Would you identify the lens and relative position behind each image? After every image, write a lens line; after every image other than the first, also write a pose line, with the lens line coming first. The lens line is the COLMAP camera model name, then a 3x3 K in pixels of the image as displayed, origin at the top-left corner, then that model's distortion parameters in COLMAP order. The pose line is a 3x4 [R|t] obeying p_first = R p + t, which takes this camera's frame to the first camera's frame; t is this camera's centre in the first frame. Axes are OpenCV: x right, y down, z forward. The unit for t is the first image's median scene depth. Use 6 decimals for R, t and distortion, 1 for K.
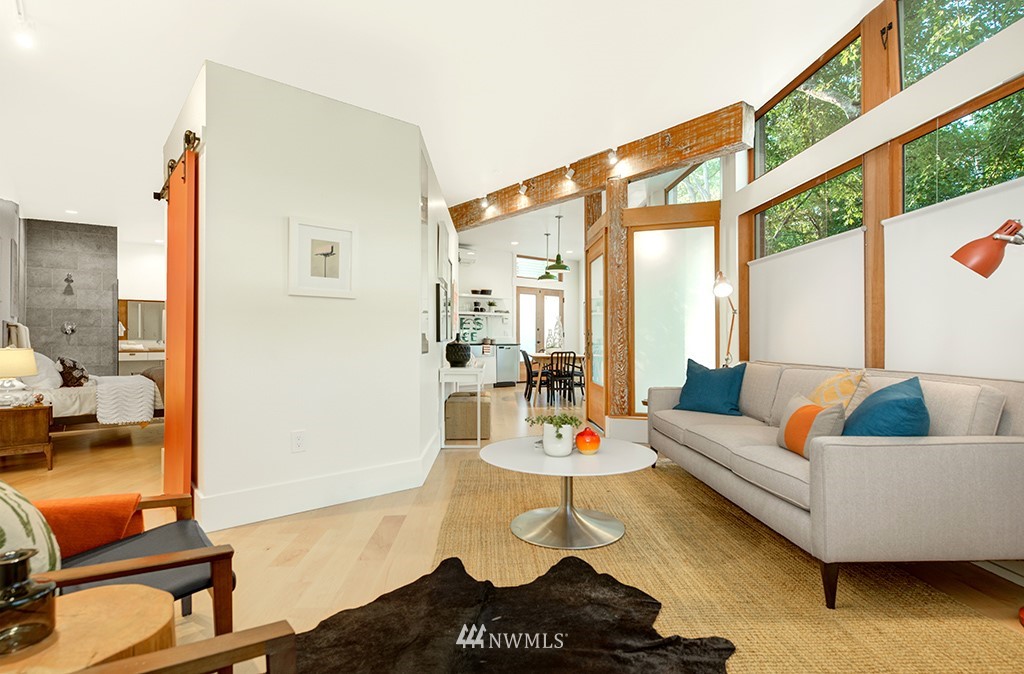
lens RADIAL K [[510.2, 0, 513.7], [0, 510.2, 328.1], [0, 0, 1]] dist [0.002039, 0.000316]
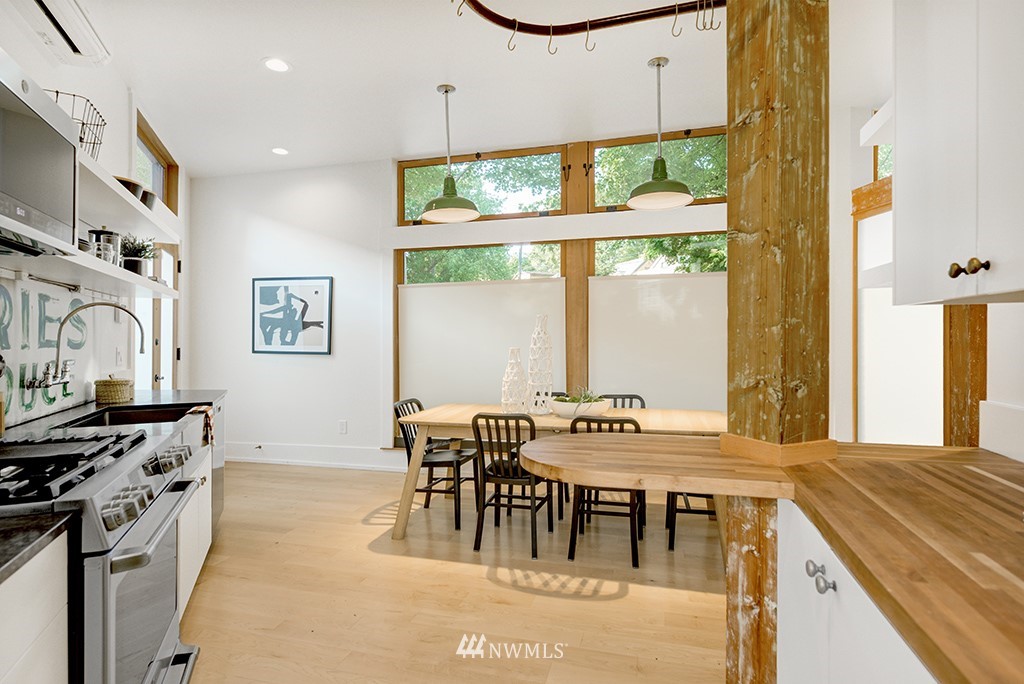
lens RADIAL K [[520.0, 0, 525.6], [0, 520.0, 345.3], [0, 0, 1]] dist [0.002346, -0.000057]
pose [[0.285880, -0.008469, 0.958228, -0.249136], [-0.015272, 0.999794, 0.013393, -0.004484], [-0.958144, -0.018463, 0.285691, 0.740784]]
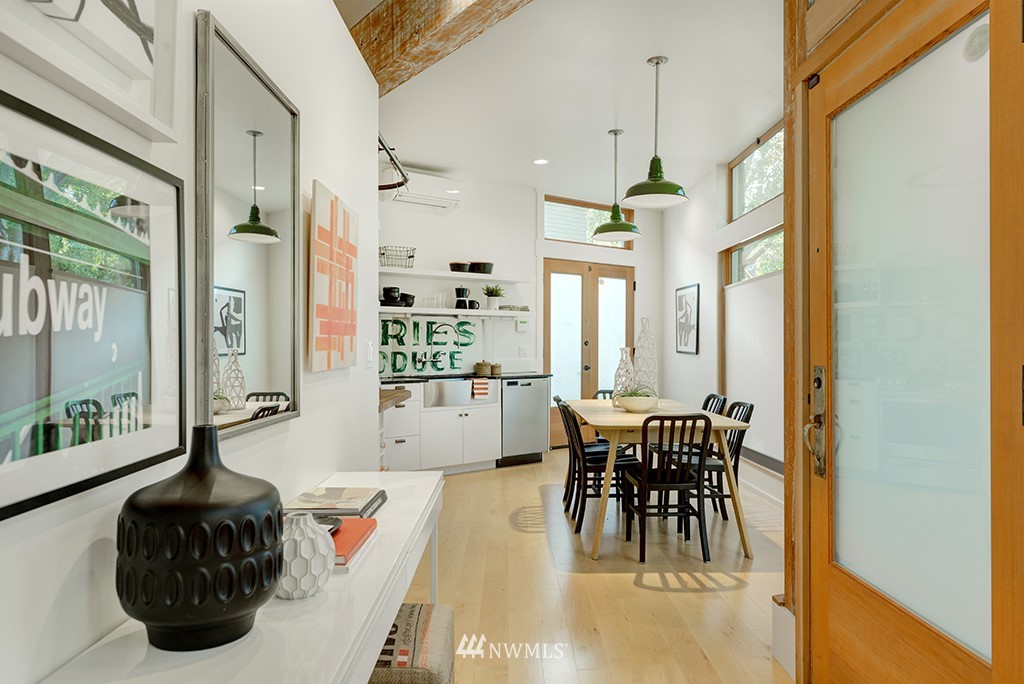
lens RADIAL K [[705.4, 0, 512.0], [0, 705.4, 342.0], [0, 0, 1]] dist [-0.000196, 0.000020]
pose [[0.999473, -0.000725, -0.032457, -0.003281], [0.001109, 0.999930, 0.011806, -0.008288], [0.032446, -0.011836, 0.999403, 0.336676]]
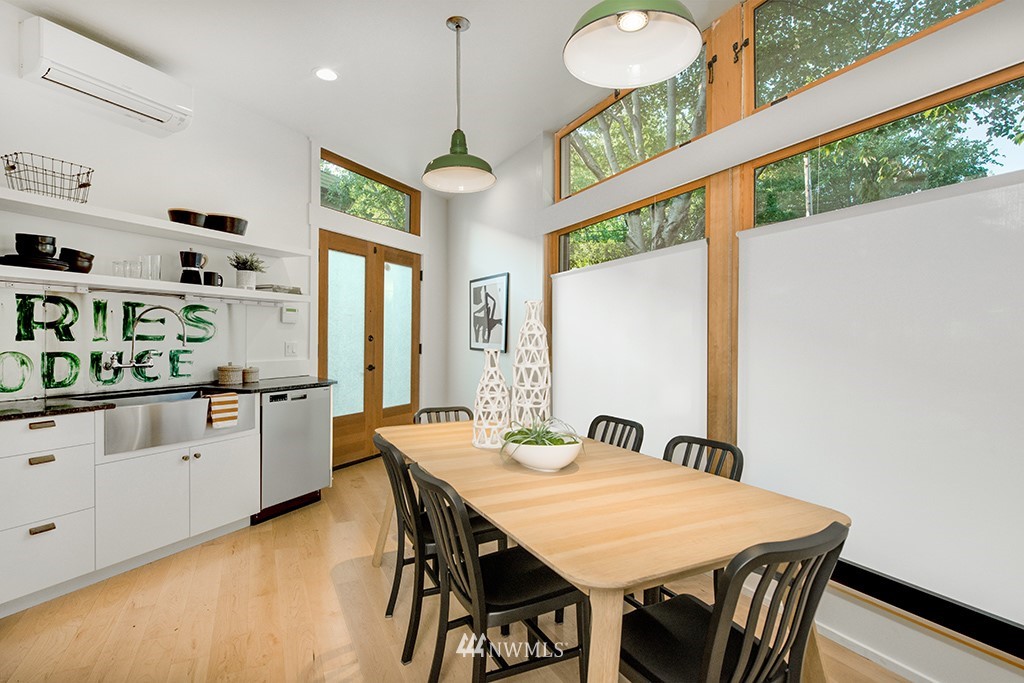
lens RADIAL K [[514.1, 0, 518.0], [0, 514.1, 341.2], [0, 0, 1]] dist [-0.000705, -0.002255]
pose [[0.906882, 0.005669, 0.421346, -0.023608], [-0.015269, 0.999695, 0.019412, -0.006352], [-0.421108, -0.024038, 0.906692, 0.631731]]
